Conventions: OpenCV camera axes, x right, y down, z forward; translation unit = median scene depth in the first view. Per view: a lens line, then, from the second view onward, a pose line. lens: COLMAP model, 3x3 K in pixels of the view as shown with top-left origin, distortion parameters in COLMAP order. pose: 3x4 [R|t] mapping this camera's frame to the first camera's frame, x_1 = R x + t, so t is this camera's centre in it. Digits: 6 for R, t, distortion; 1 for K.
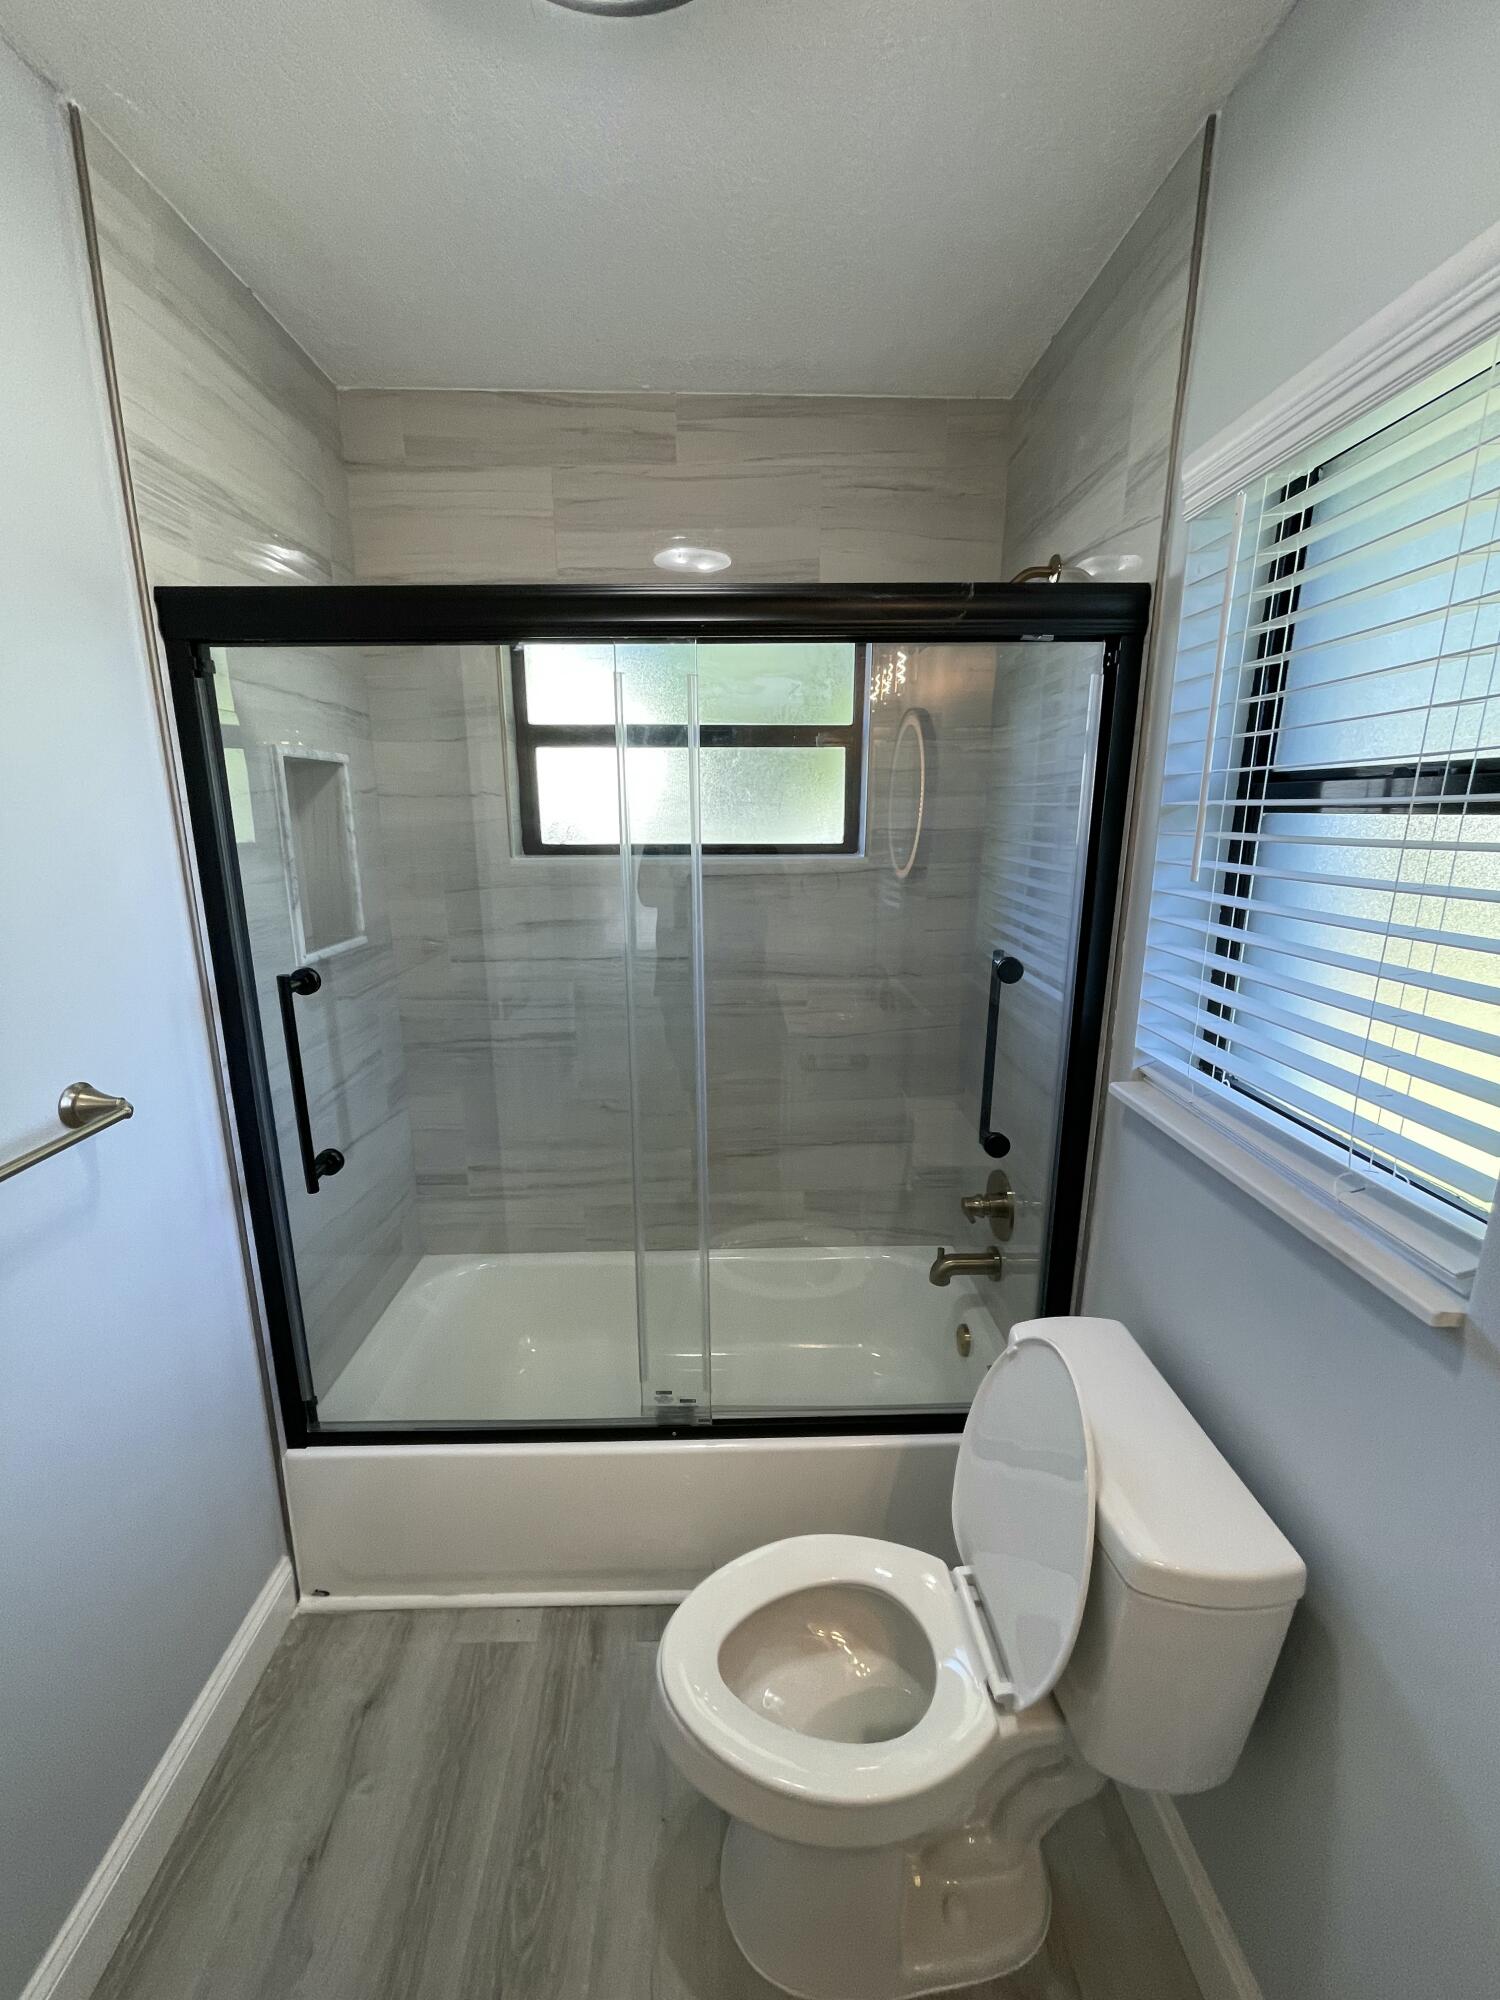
lens RADIAL K [[804.7, 0, 744.9], [0, 804.7, 992.7], [0, 0, 1]] dist [-0.003637, 0.000490]
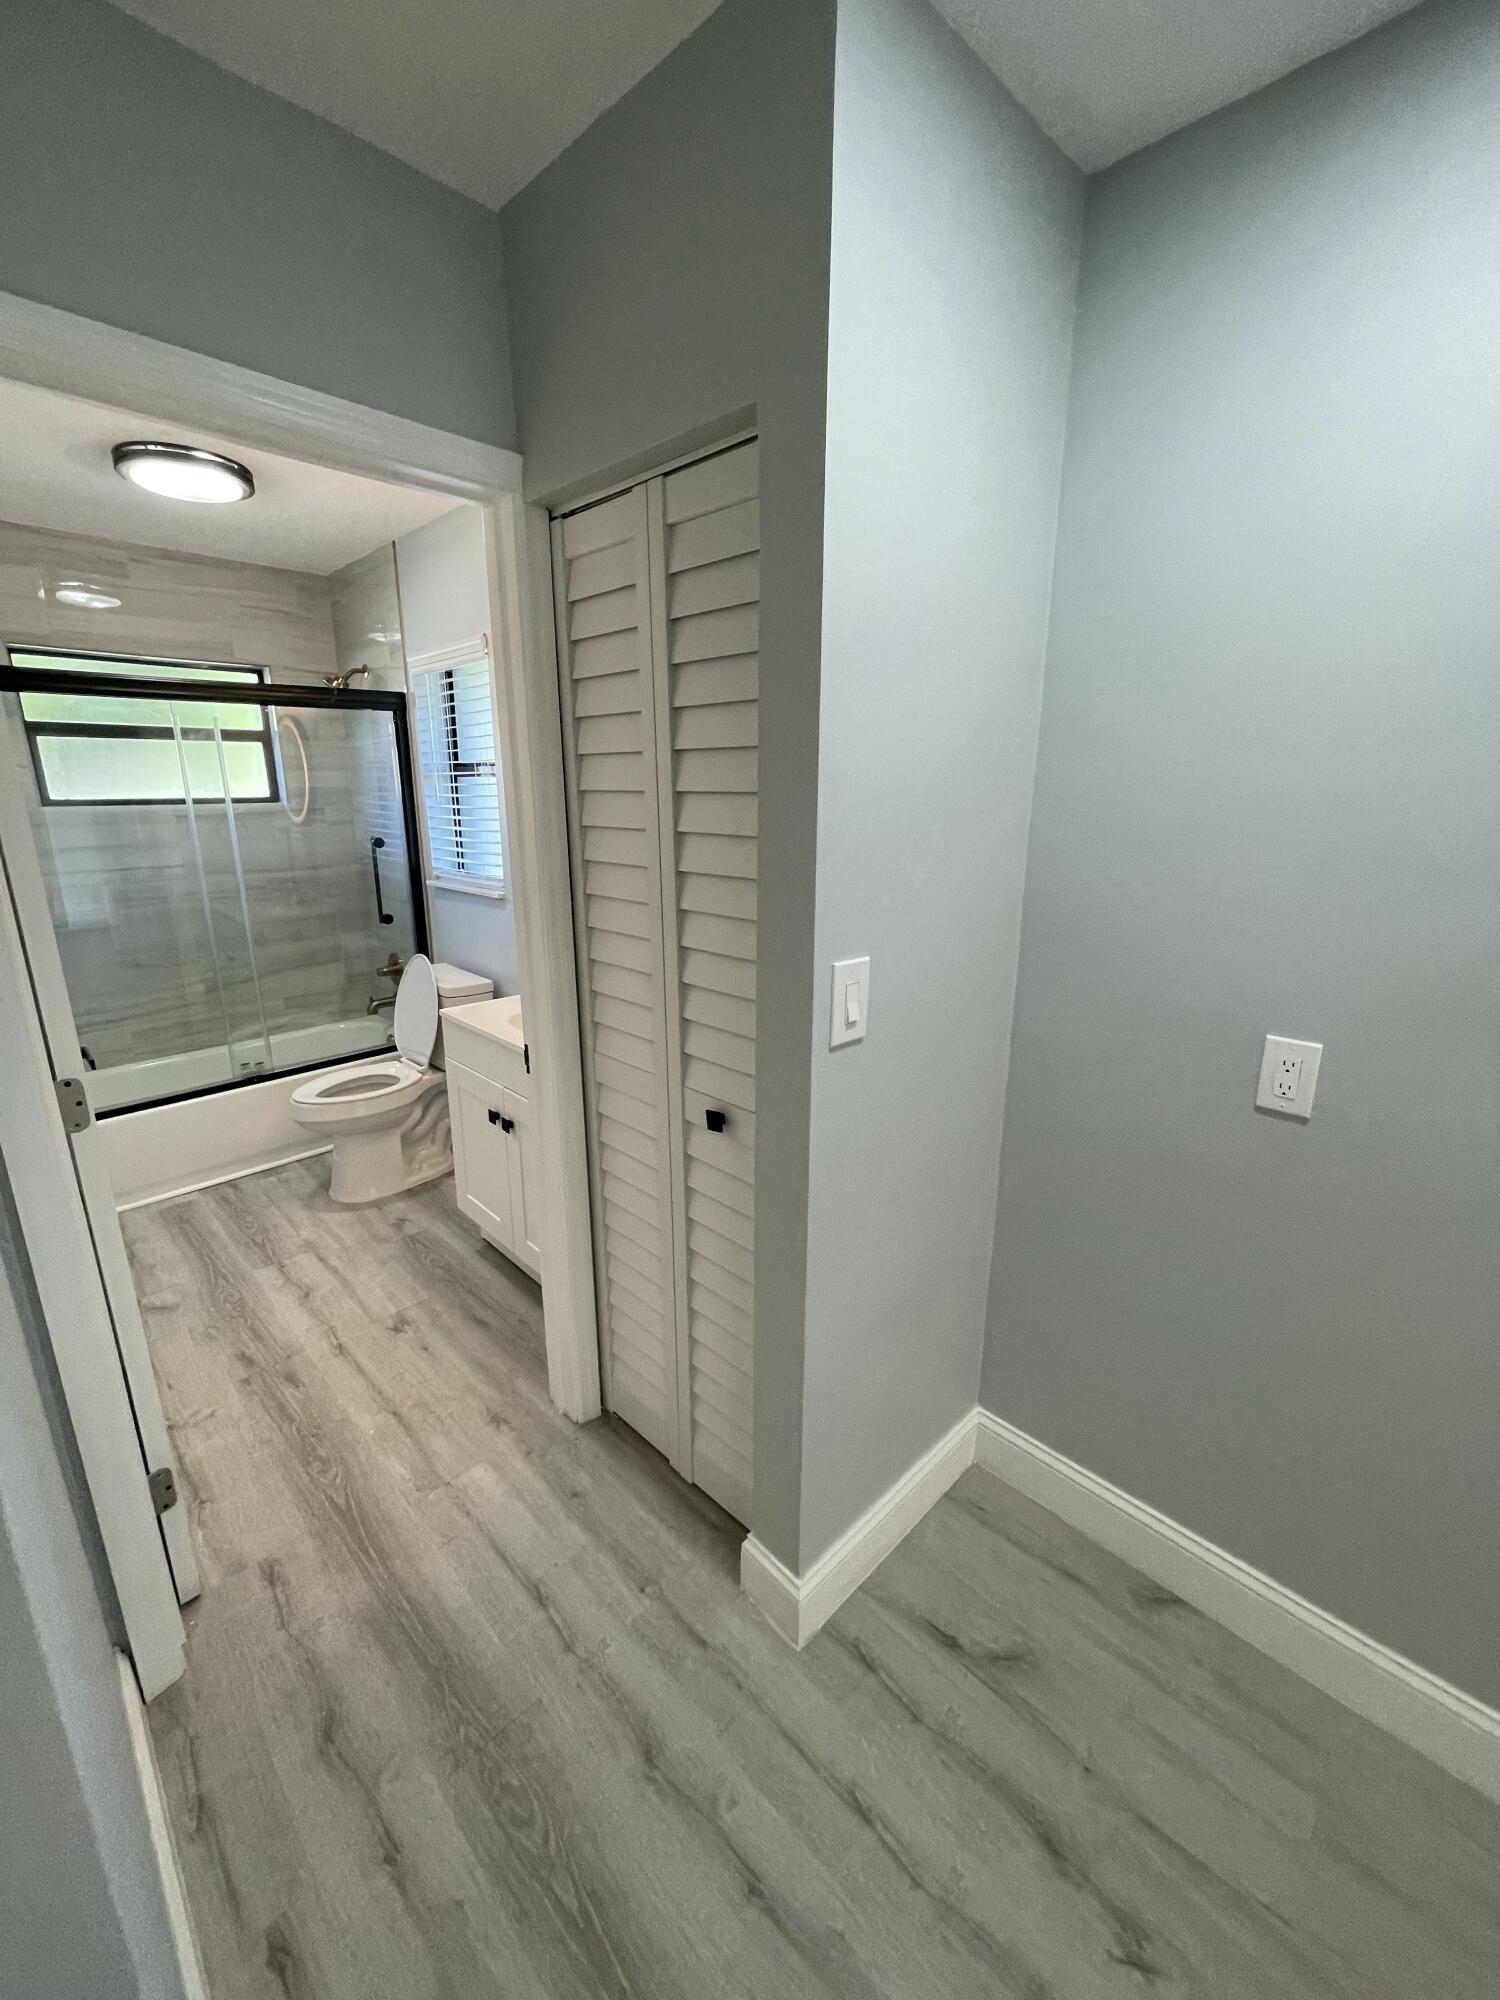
lens RADIAL K [[804.7, 0, 742.6], [0, 804.7, 993.7], [0, 0, 1]] dist [-0.003637, 0.000490]
pose [[0.729931, -0.173418, 0.661156, -0.502405], [0.153137, 0.984182, 0.089079, 0.336825], [-0.666146, 0.036226, 0.744941, -1.383452]]
